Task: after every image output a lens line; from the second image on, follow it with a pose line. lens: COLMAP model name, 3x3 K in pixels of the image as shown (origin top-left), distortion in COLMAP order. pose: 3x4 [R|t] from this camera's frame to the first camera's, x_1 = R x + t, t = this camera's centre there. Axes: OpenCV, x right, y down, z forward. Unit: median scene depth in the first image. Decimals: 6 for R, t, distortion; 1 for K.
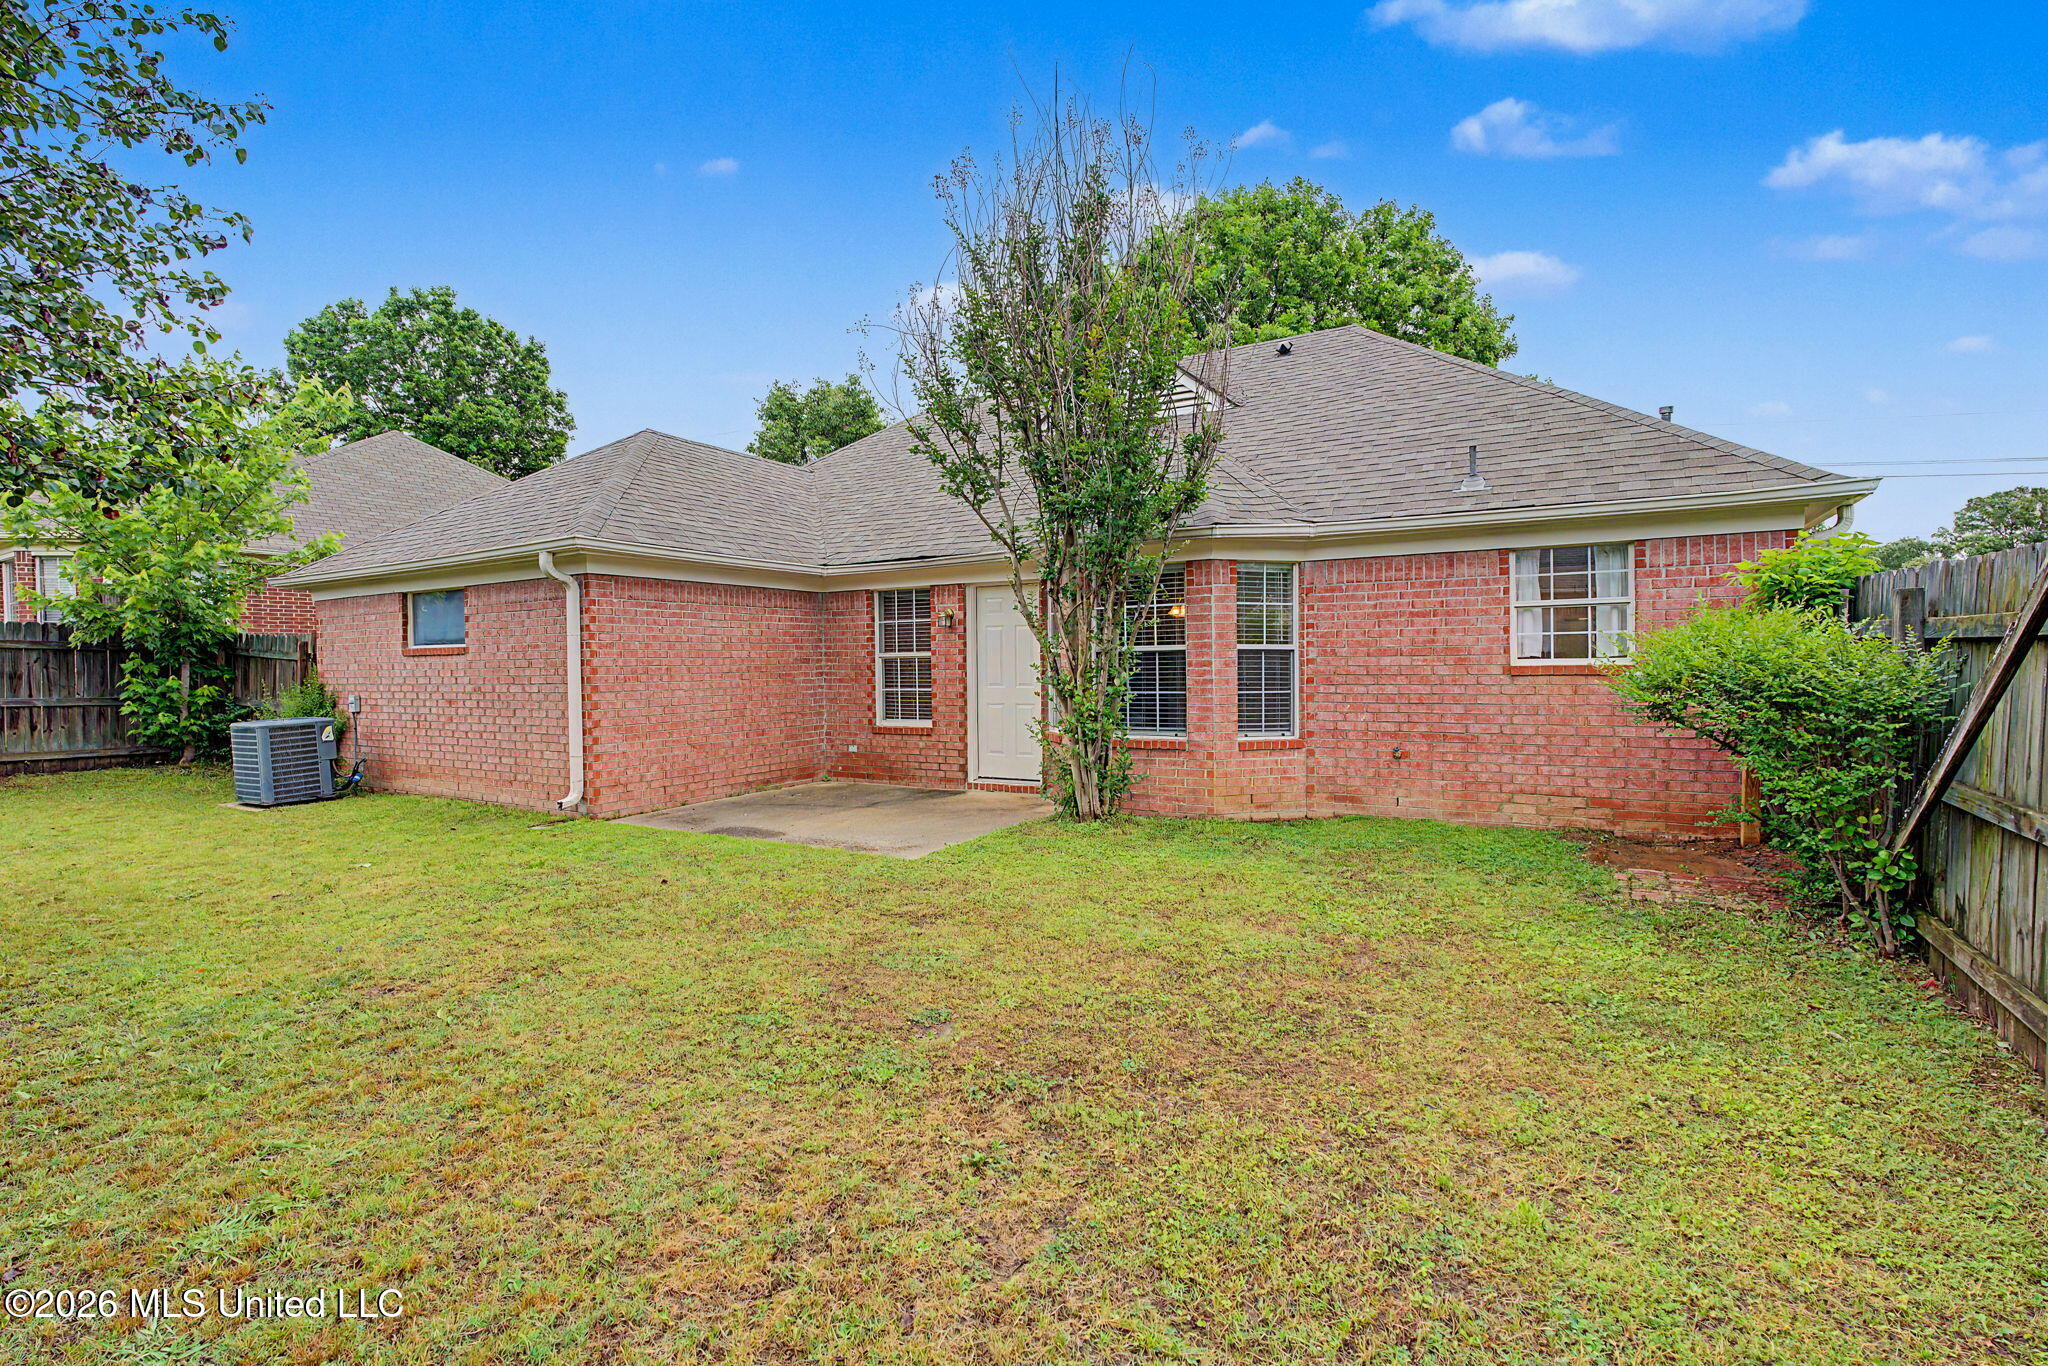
lens RADIAL K [[937.4, 0, 997.3], [0, 937.4, 665.3], [0, 0, 1]] dist [-0.005131, -0.000155]
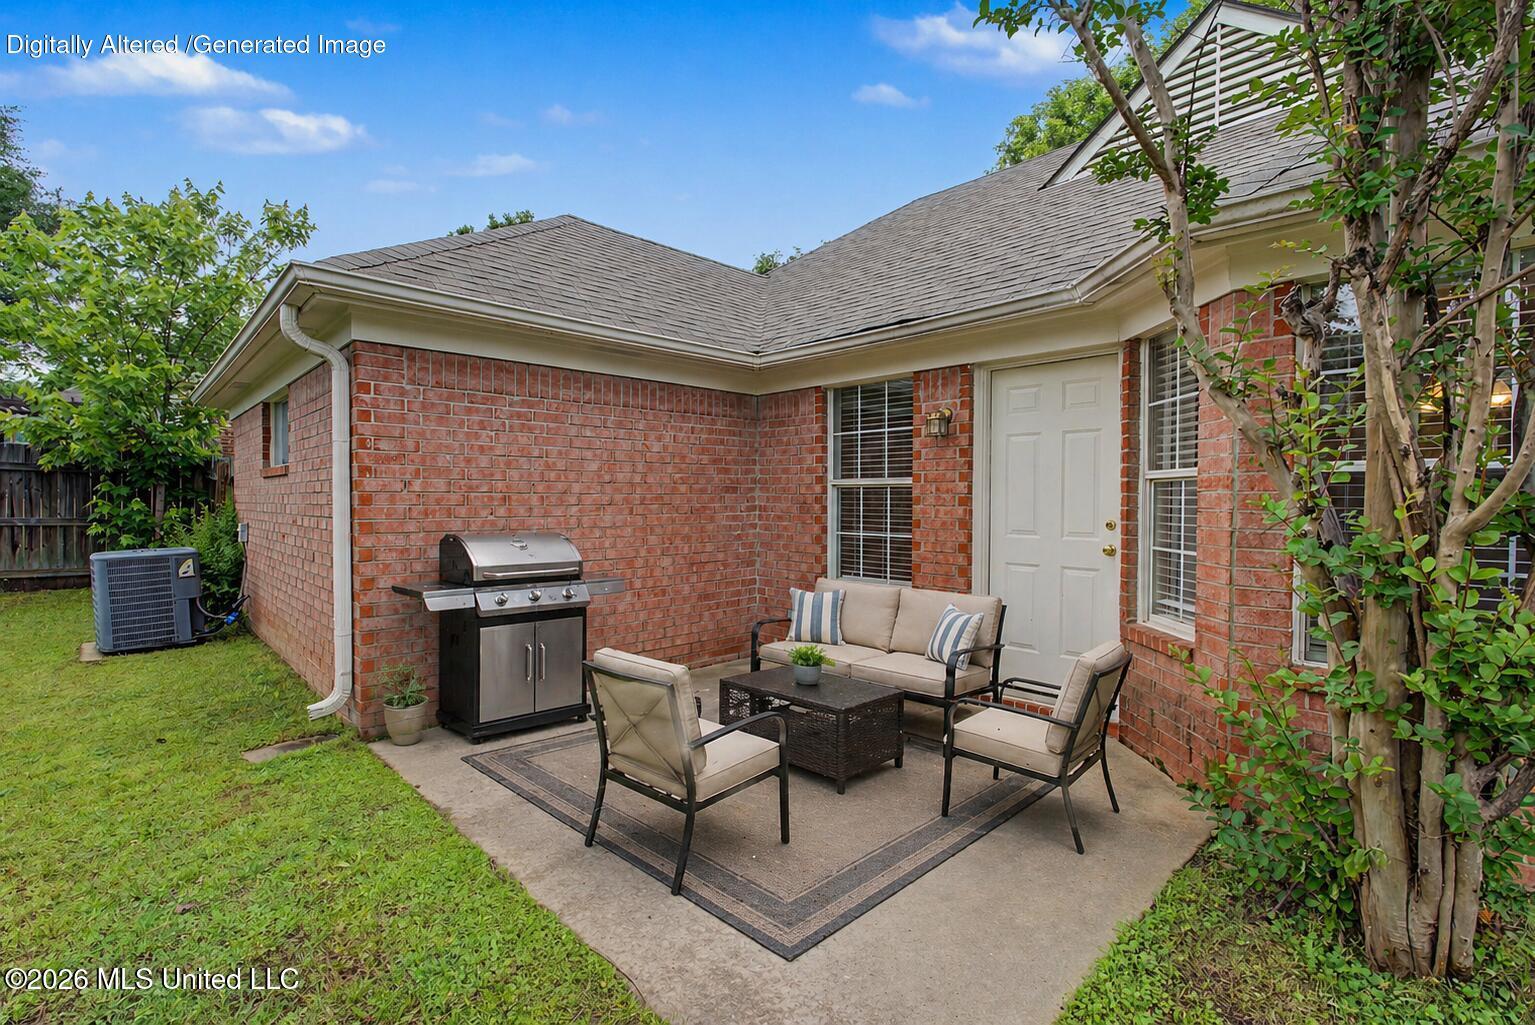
lens RADIAL K [[702.6, 0, 747.5], [0, 702.6, 499.2], [0, 0, 1]] dist [-0.005131, -0.000155]
pose [[0.963182, 0.014348, -0.268467, -0.049825], [-0.014597, 0.999893, 0.001069, 0.001862], [0.268453, 0.002889, 0.963288, 0.502716]]
